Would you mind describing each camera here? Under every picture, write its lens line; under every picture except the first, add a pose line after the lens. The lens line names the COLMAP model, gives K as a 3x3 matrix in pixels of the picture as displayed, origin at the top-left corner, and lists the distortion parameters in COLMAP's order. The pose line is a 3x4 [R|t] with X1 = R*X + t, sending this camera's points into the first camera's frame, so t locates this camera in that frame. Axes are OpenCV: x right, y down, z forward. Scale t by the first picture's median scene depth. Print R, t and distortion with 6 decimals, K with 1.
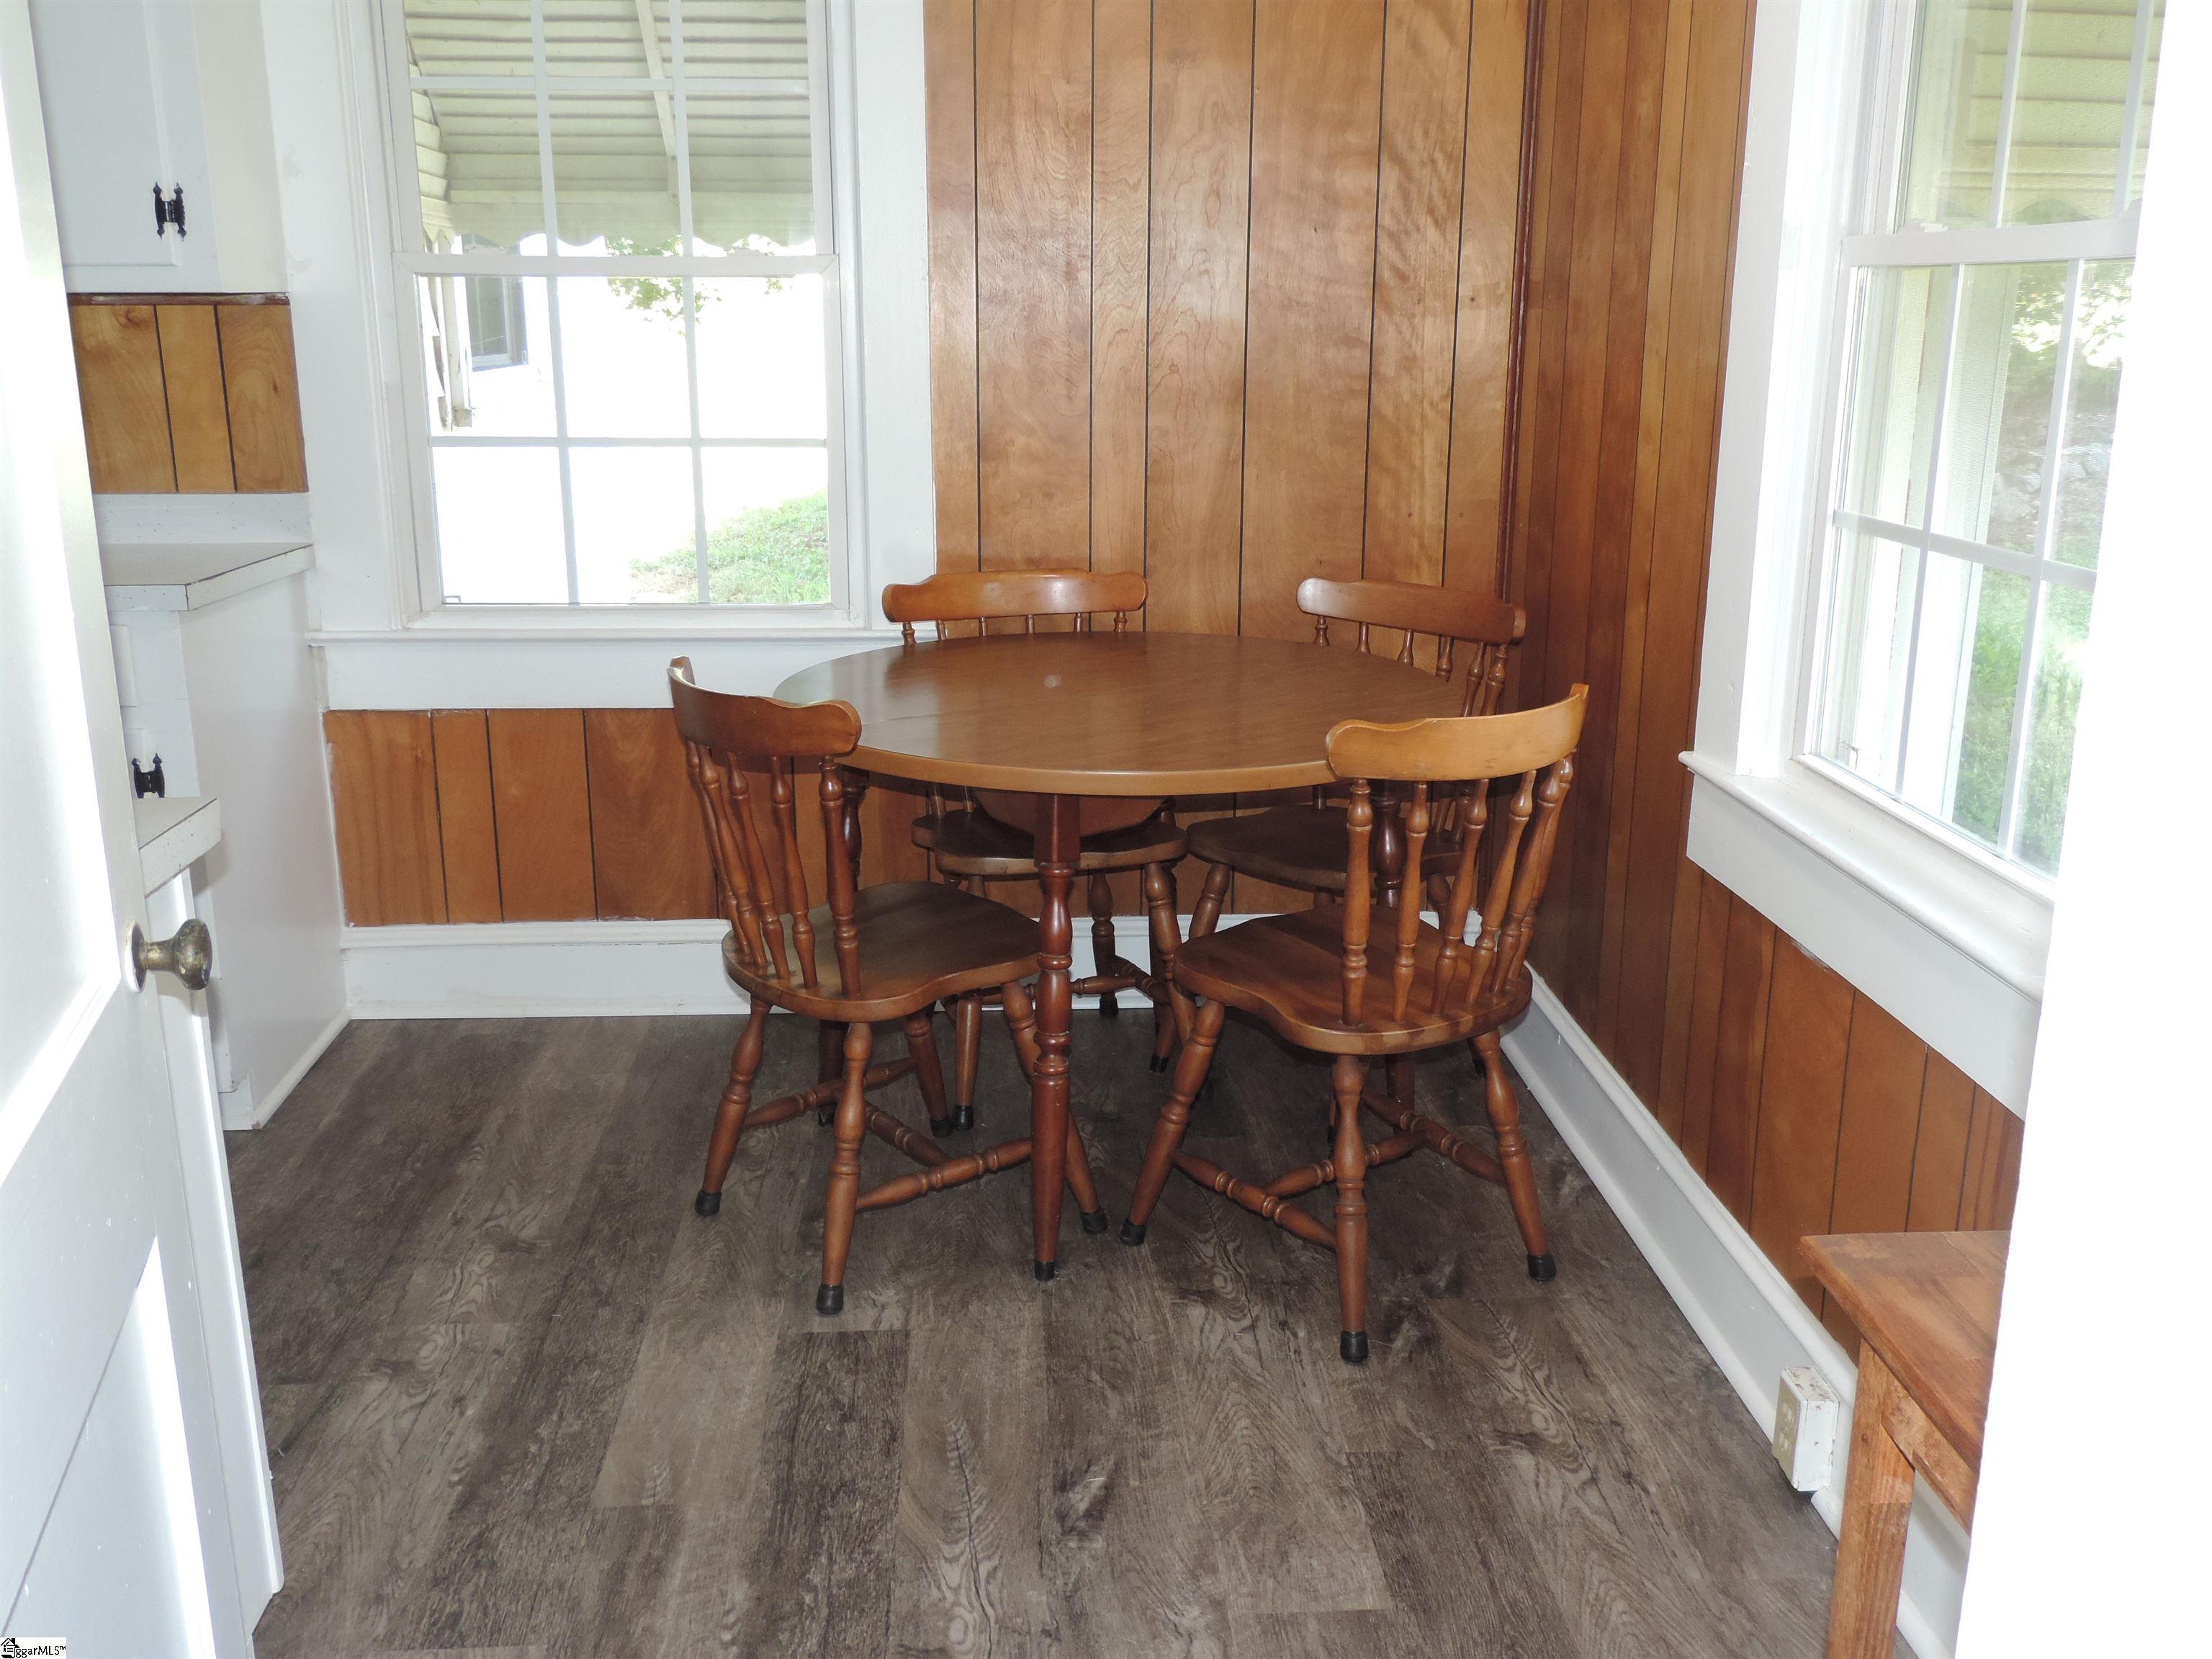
lens RADIAL K [[1983.0, 0, 1106.0], [0, 1983.0, 829.5], [0, 0, 1]] dist [0.000322, 0.001208]
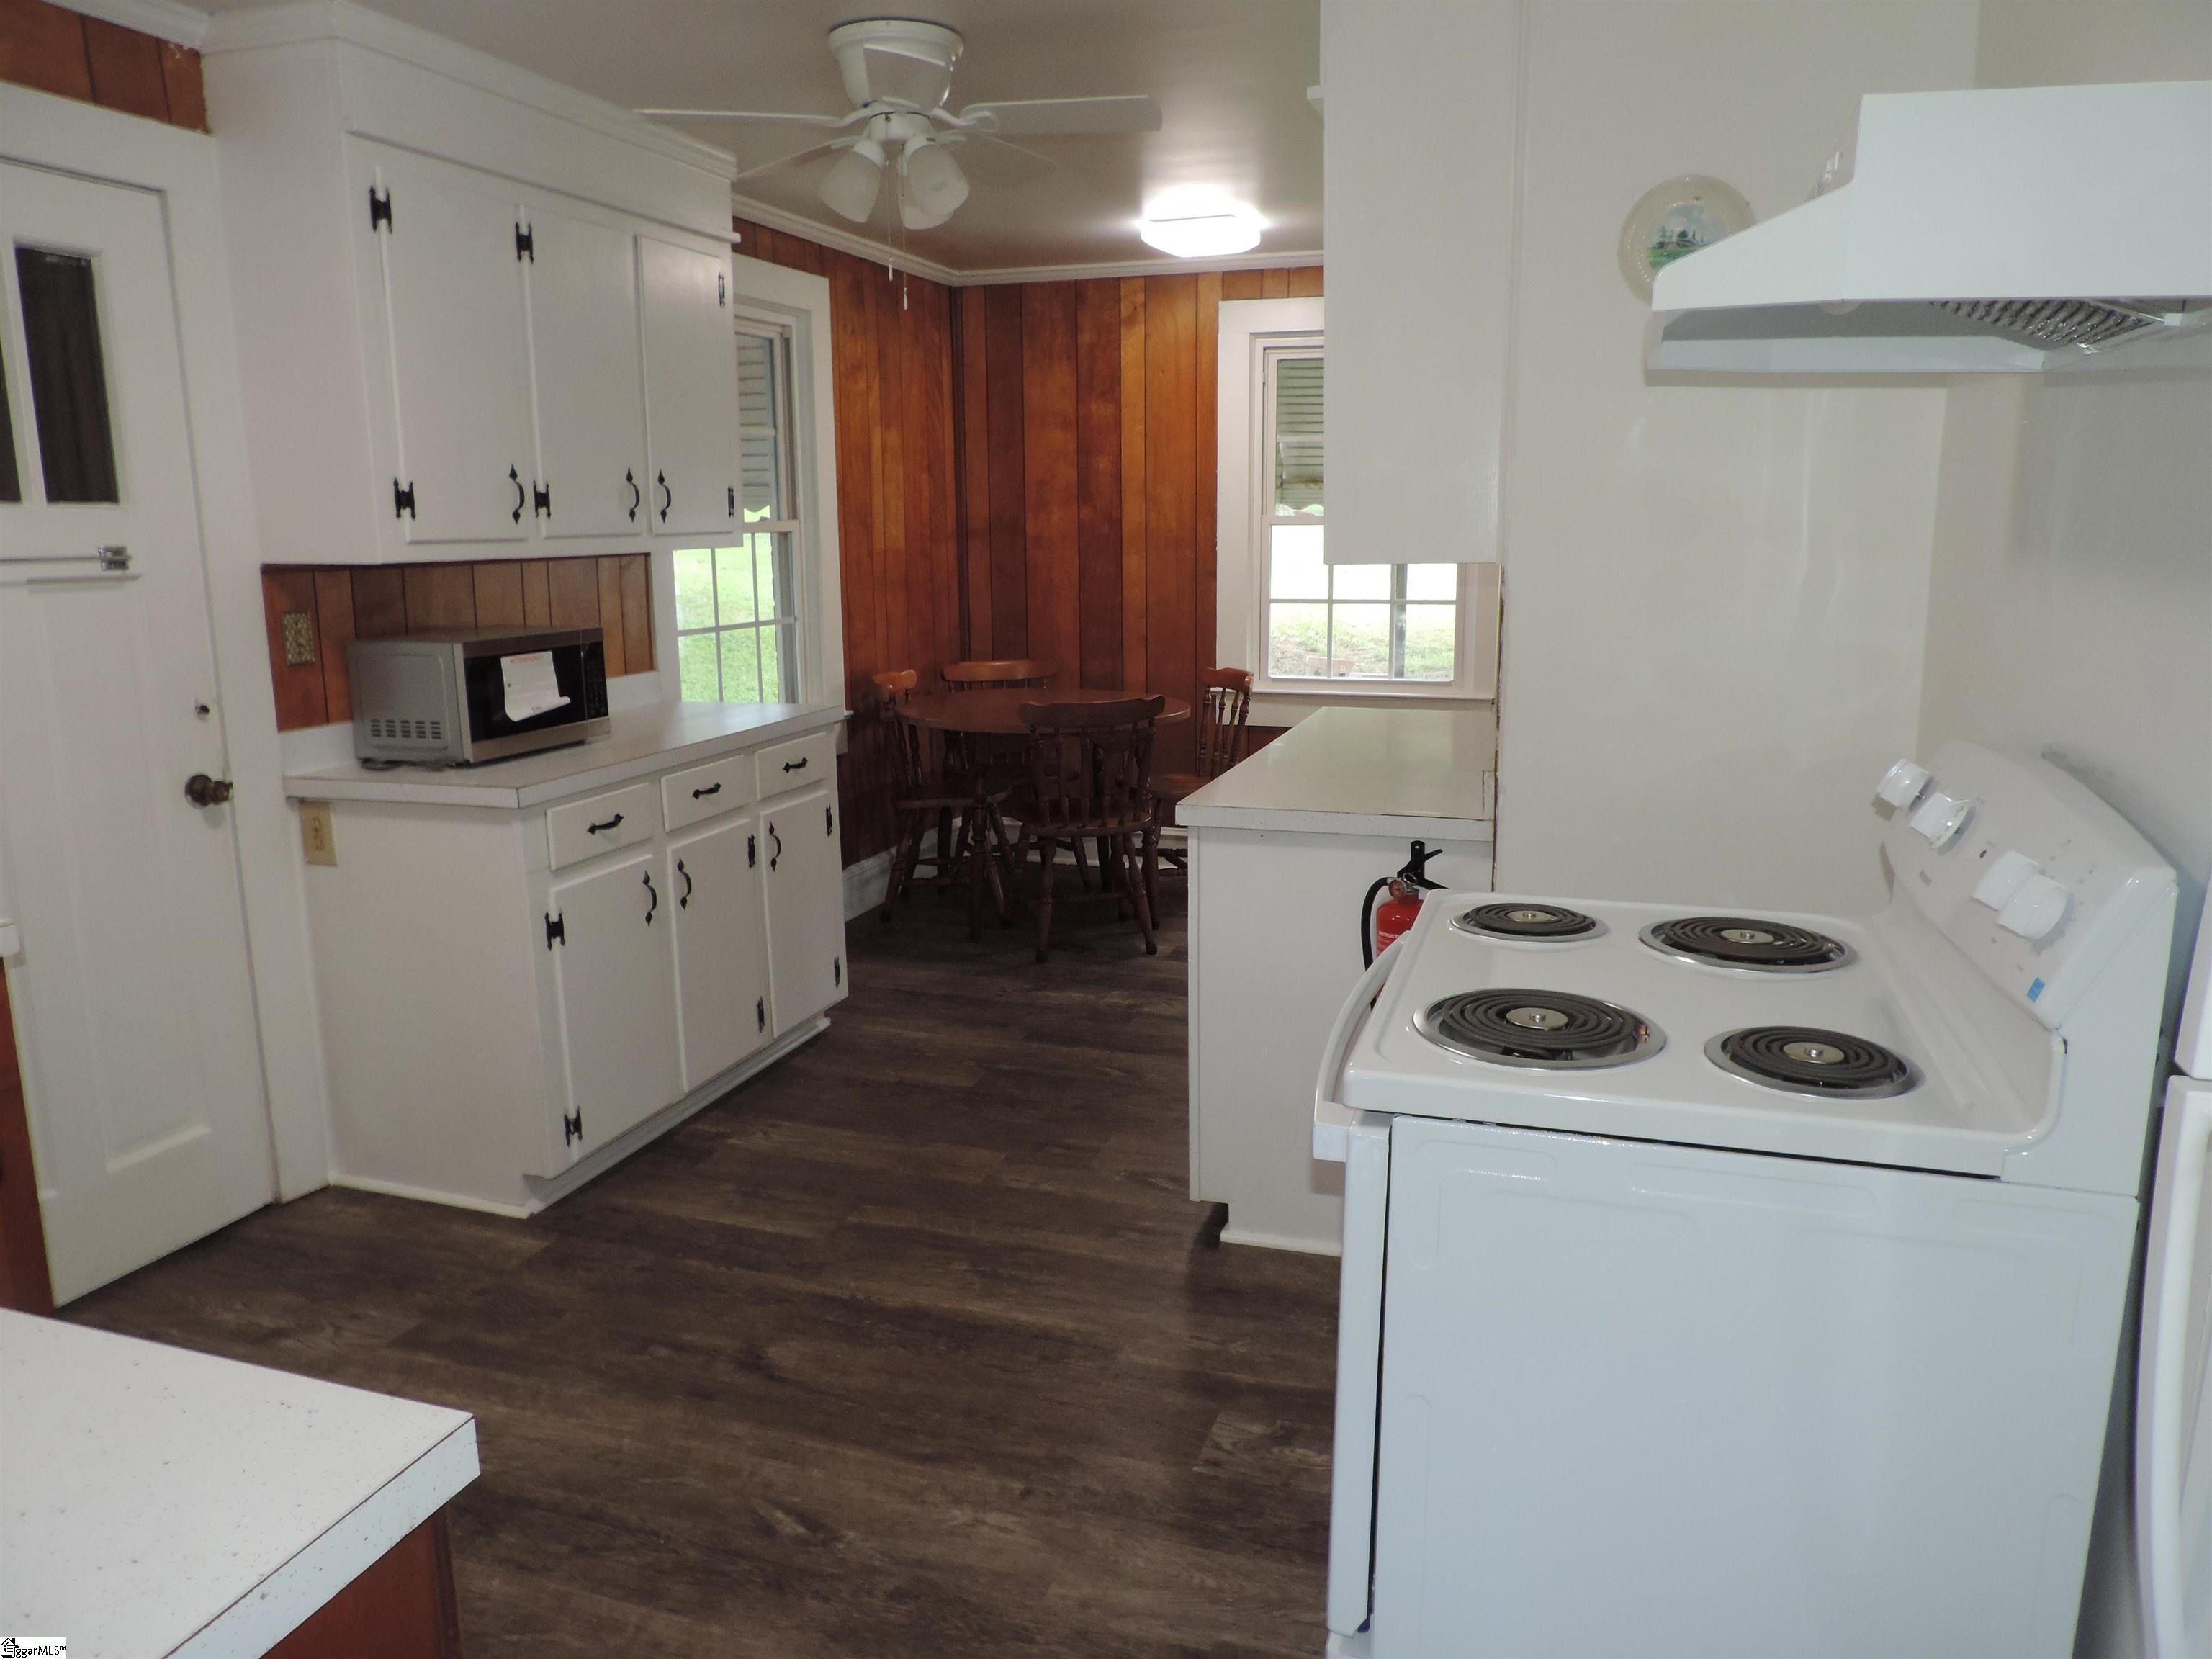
lens RADIAL K [[1591.0, 0, 1106.0], [0, 1591.0, 829.5], [0, 0, 1]] dist [-0.016594, 0.001228]
pose [[0.375555, -0.193985, 0.906272, -1.682729], [0.256370, 0.961438, 0.099555, -0.096634], [-0.890636, 0.194953, 0.410805, 0.198177]]
